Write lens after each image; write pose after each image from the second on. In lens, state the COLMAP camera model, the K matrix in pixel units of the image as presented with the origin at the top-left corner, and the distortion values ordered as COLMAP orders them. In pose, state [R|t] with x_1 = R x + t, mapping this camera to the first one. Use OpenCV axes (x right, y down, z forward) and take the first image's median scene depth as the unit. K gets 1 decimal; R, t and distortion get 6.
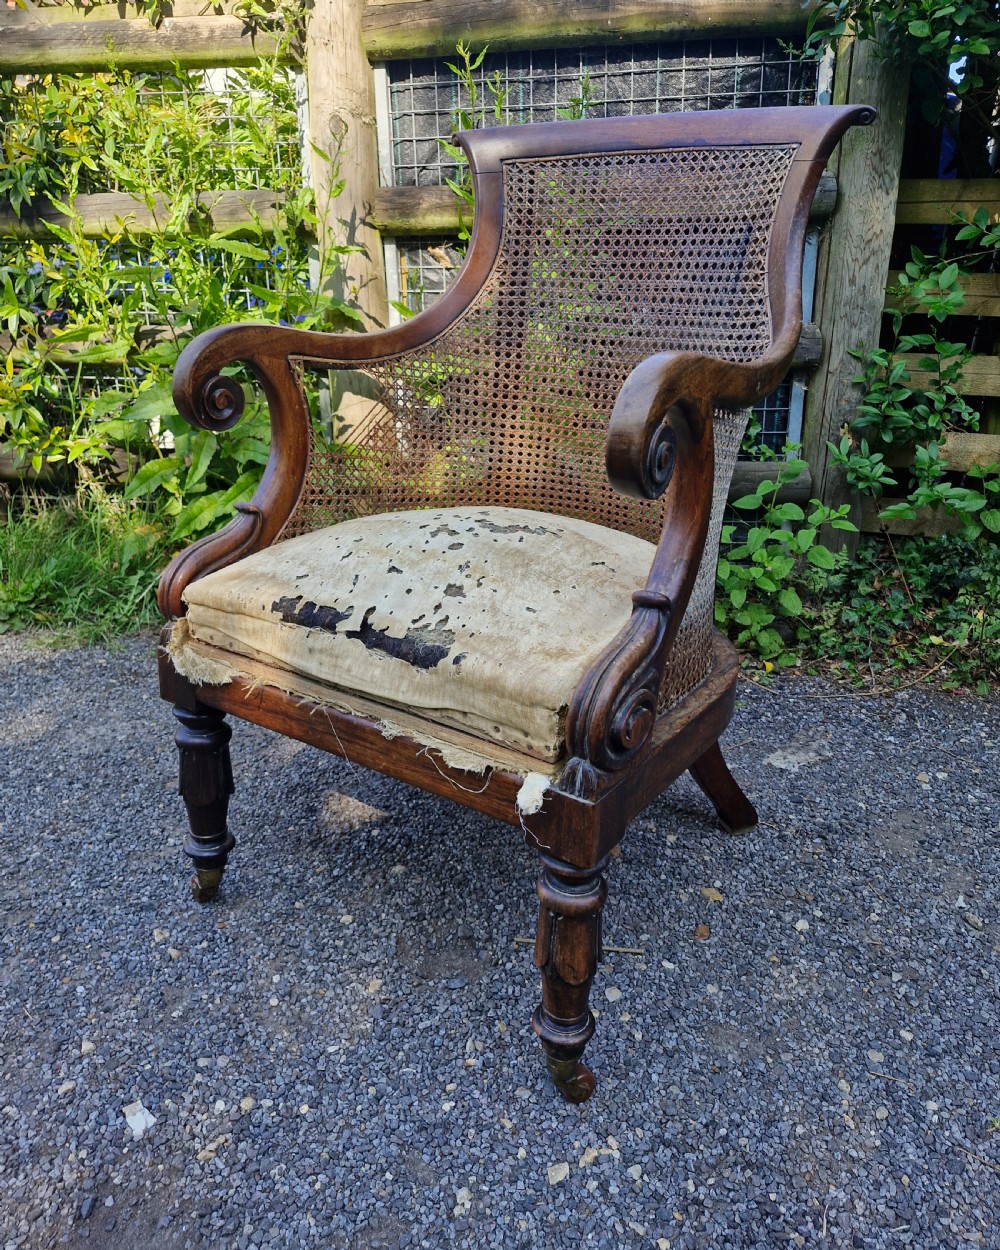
lens RADIAL K [[955.4, 0, 518.2], [0, 955.4, 572.0], [0, 0, 1]] dist [0.052117, -0.003292]
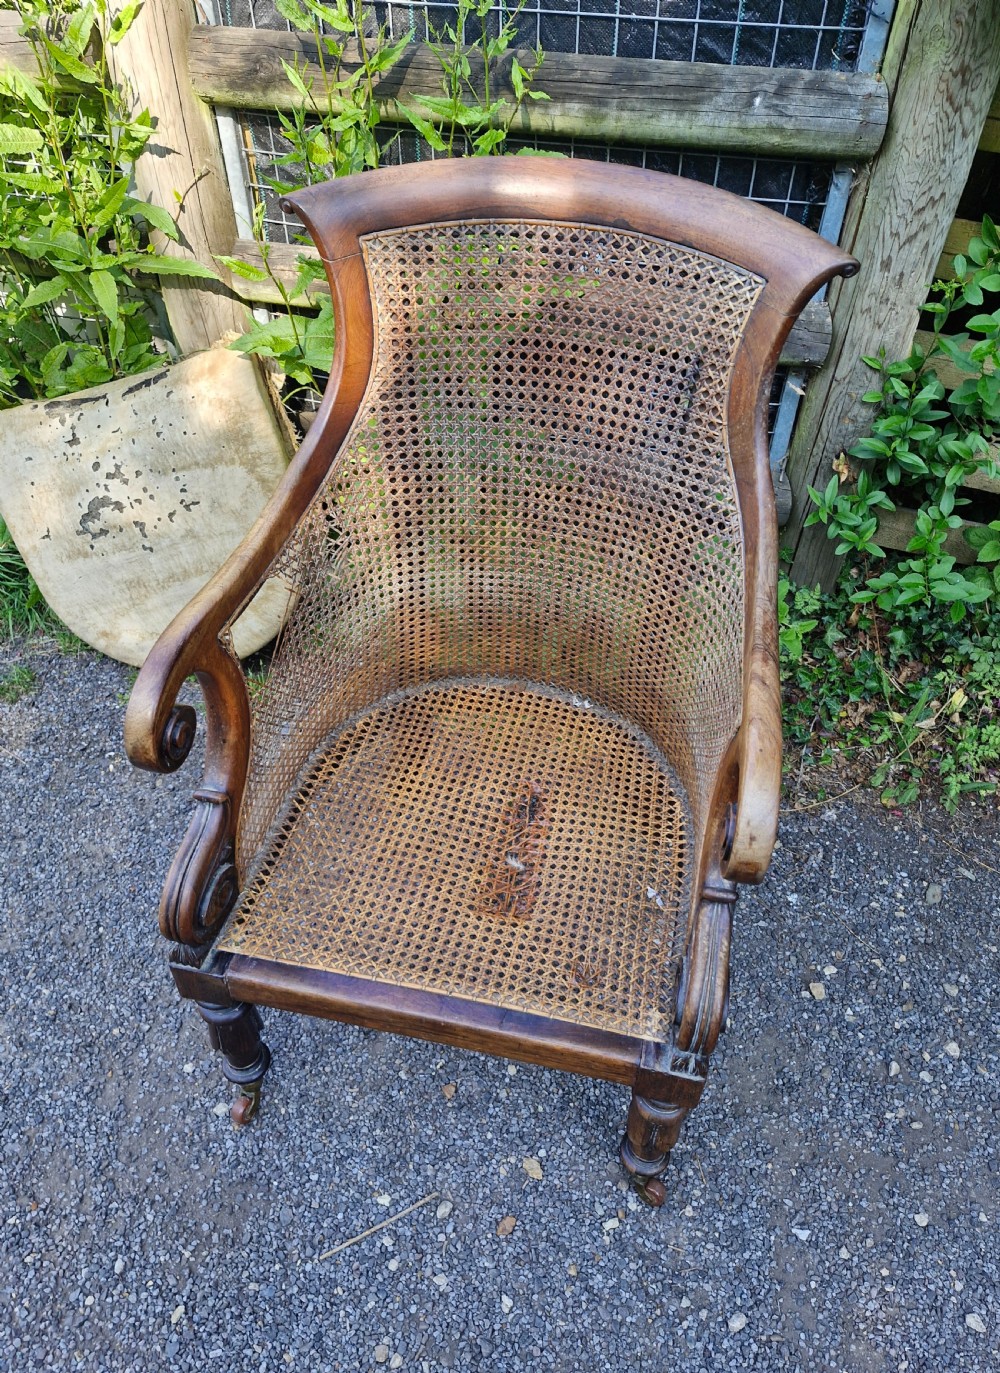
lens RADIAL K [[1023.5, 0, 509.1], [0, 1023.5, 710.7], [0, 0, 1]] dist [0.056080, -0.065747]
pose [[0.930431, -0.266023, 0.252051, -0.214382], [0.111354, 0.860496, 0.497139, -0.506259], [-0.349139, -0.434486, 0.830255, 0.131135]]
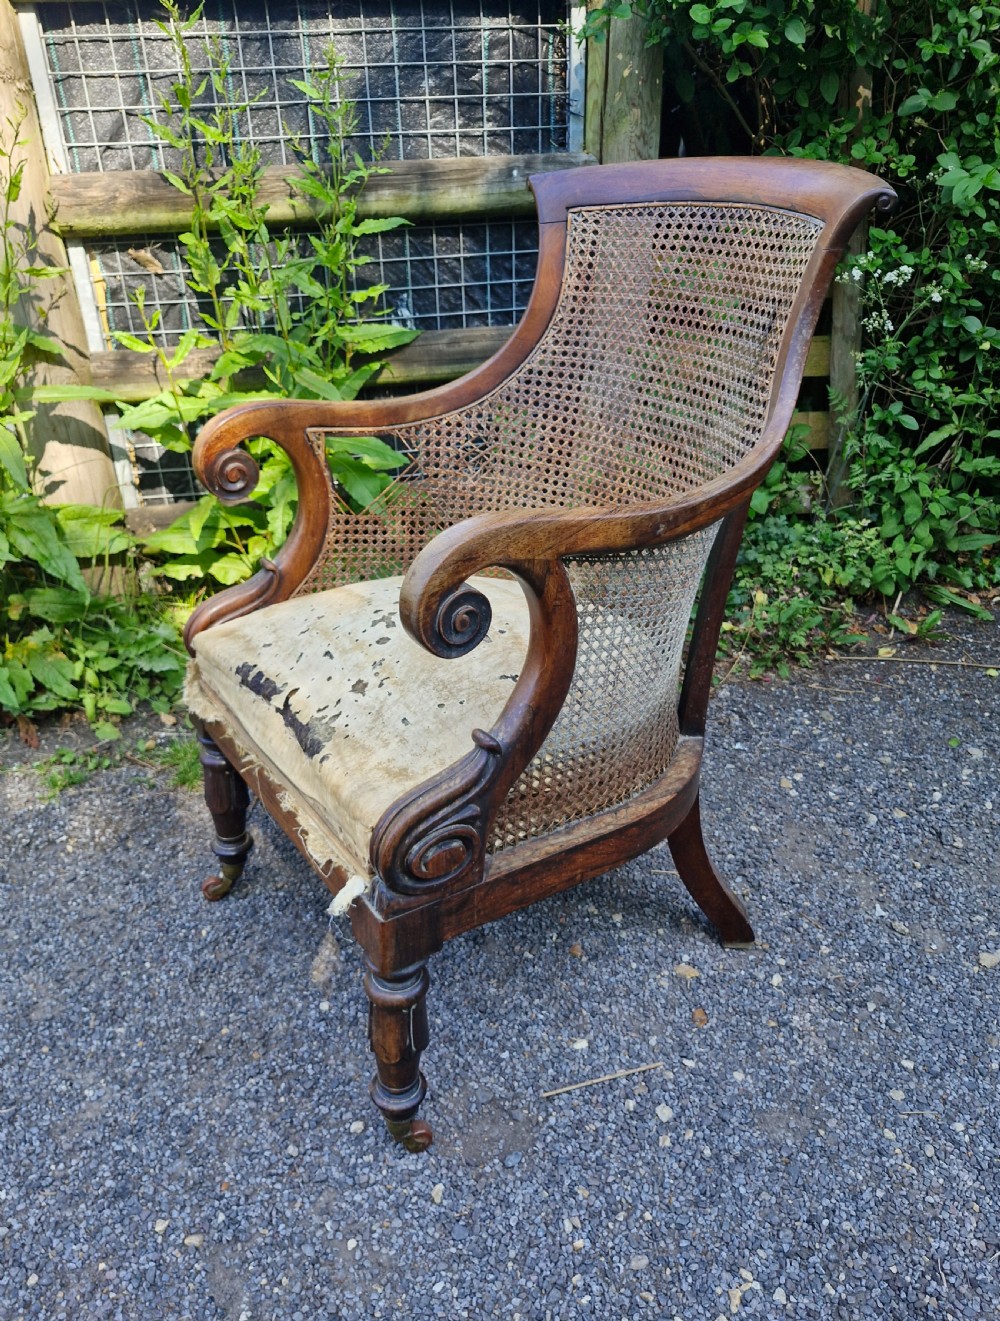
lens RADIAL K [[1000.7, 0, 485.1], [0, 1000.7, 655.8], [0, 0, 1]] dist [0.007177, -0.010900]
pose [[0.674921, -0.360890, 0.643615, -0.729694], [0.257784, 0.932597, 0.252606, -0.227790], [-0.691396, -0.004576, 0.722461, 0.174839]]
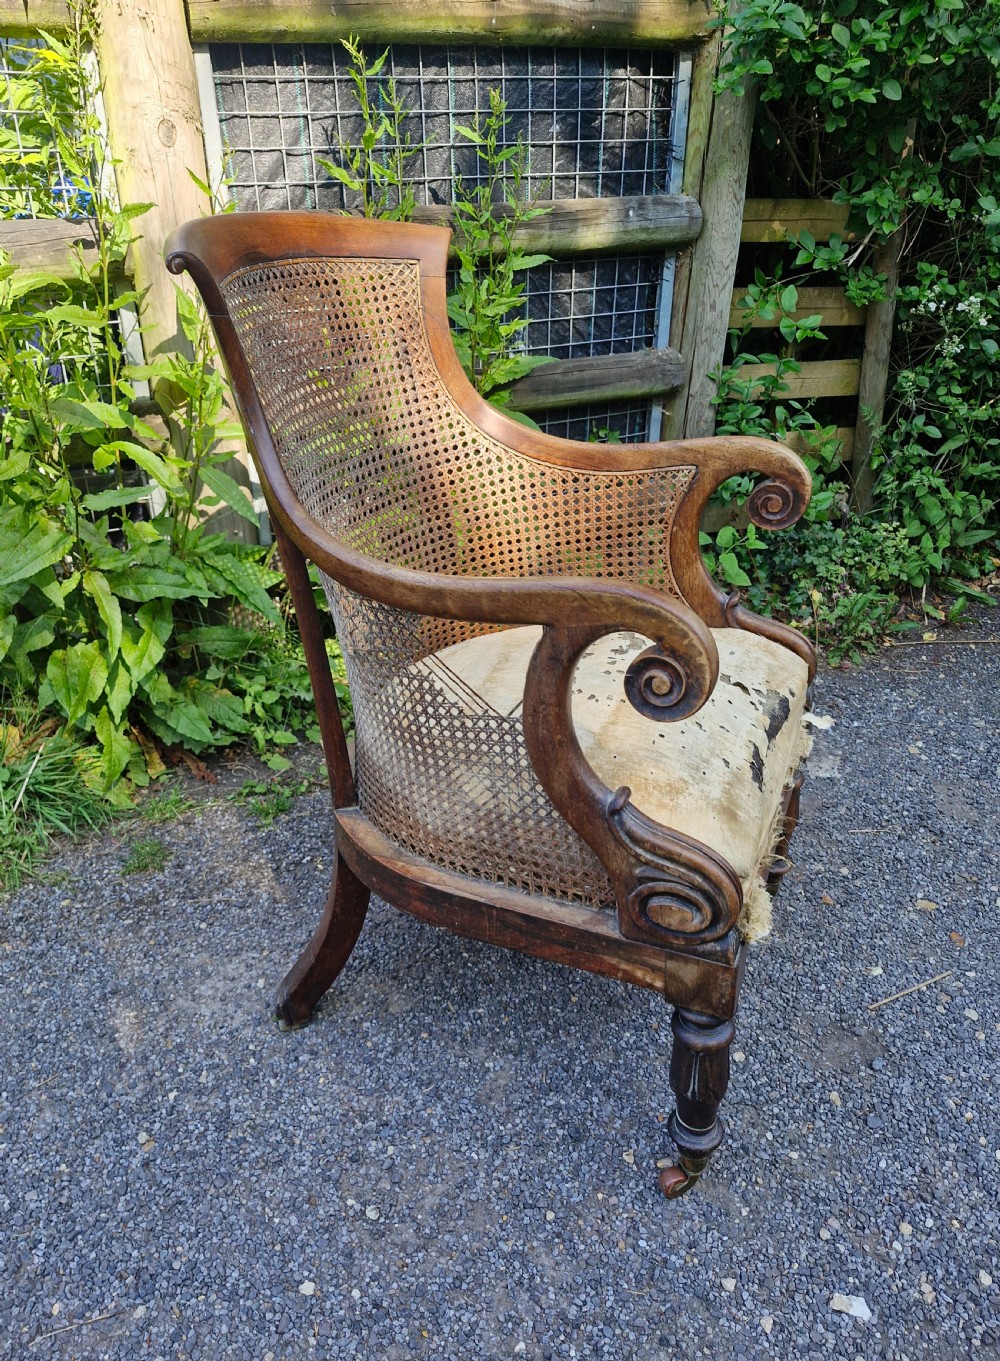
lens RADIAL K [[1008.5, 0, 463.2], [0, 1008.5, 711.5], [0, 0, 1]] dist [0.000341, -0.006975]
pose [[0.524175, -0.422929, 0.739169, -1.129845], [0.280670, 0.905267, 0.318930, -0.365685], [-0.804030, 0.040288, 0.593222, 0.485601]]
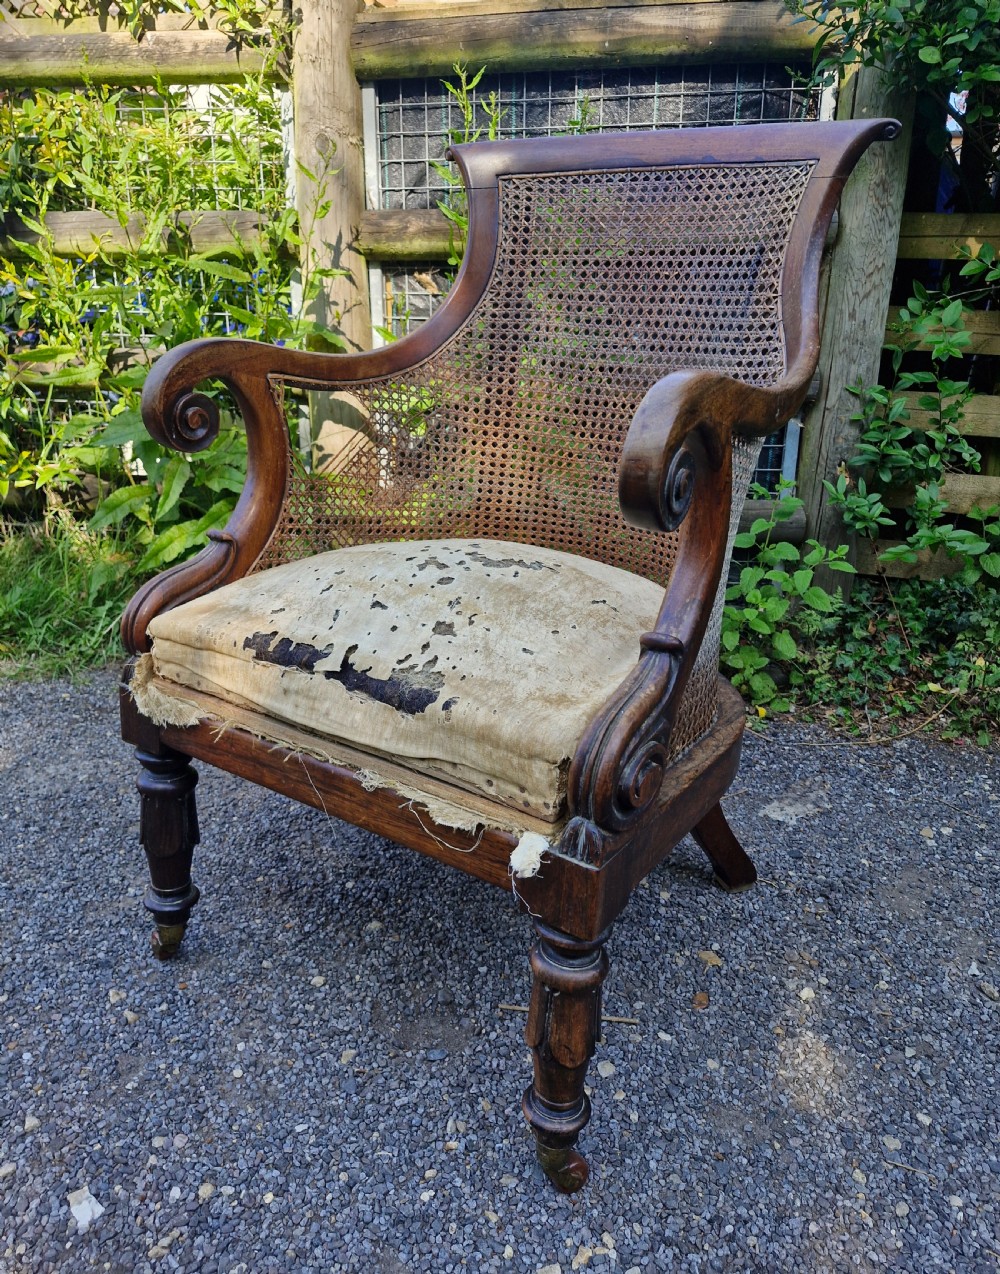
lens RADIAL K [[948.9, 0, 503.2], [0, 948.9, 596.9], [0, 0, 1]] dist [0.044256, -0.004007]
pose [[0.999779, 0.017292, 0.011973, -0.015729], [-0.017140, 0.999772, -0.012702, -0.000503], [-0.012190, 0.012494, 0.999848, 0.064664]]
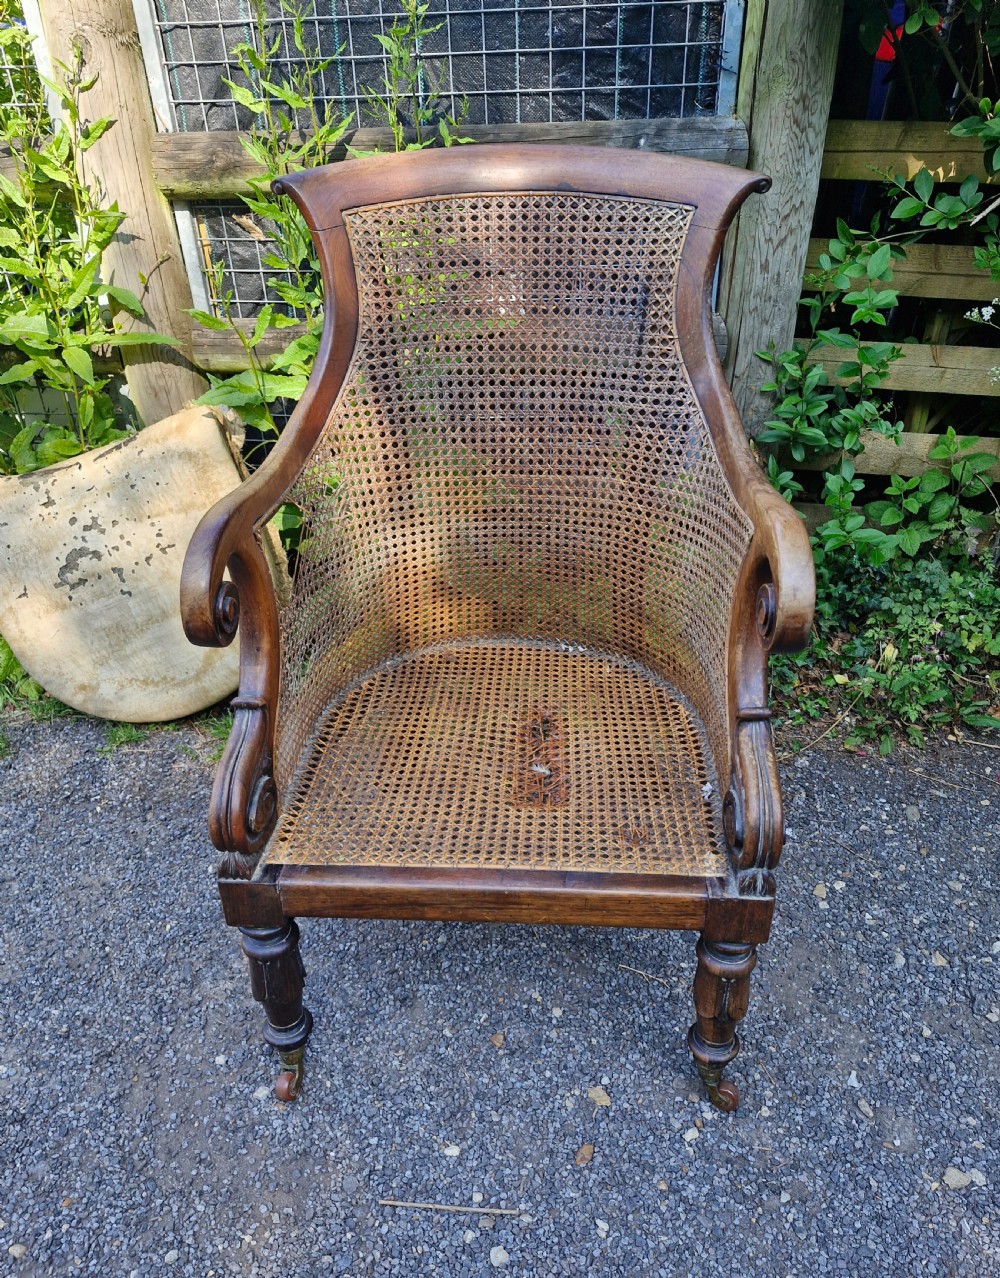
lens RADIAL K [[981.5, 0, 500.6], [0, 981.5, 683.4], [0, 0, 1]] dist [0.048864, -0.052983]
pose [[0.862961, -0.306512, 0.401683, -0.390218], [0.186348, 0.932013, 0.310848, -0.286790], [-0.469653, -0.193397, 0.861408, 0.085160]]
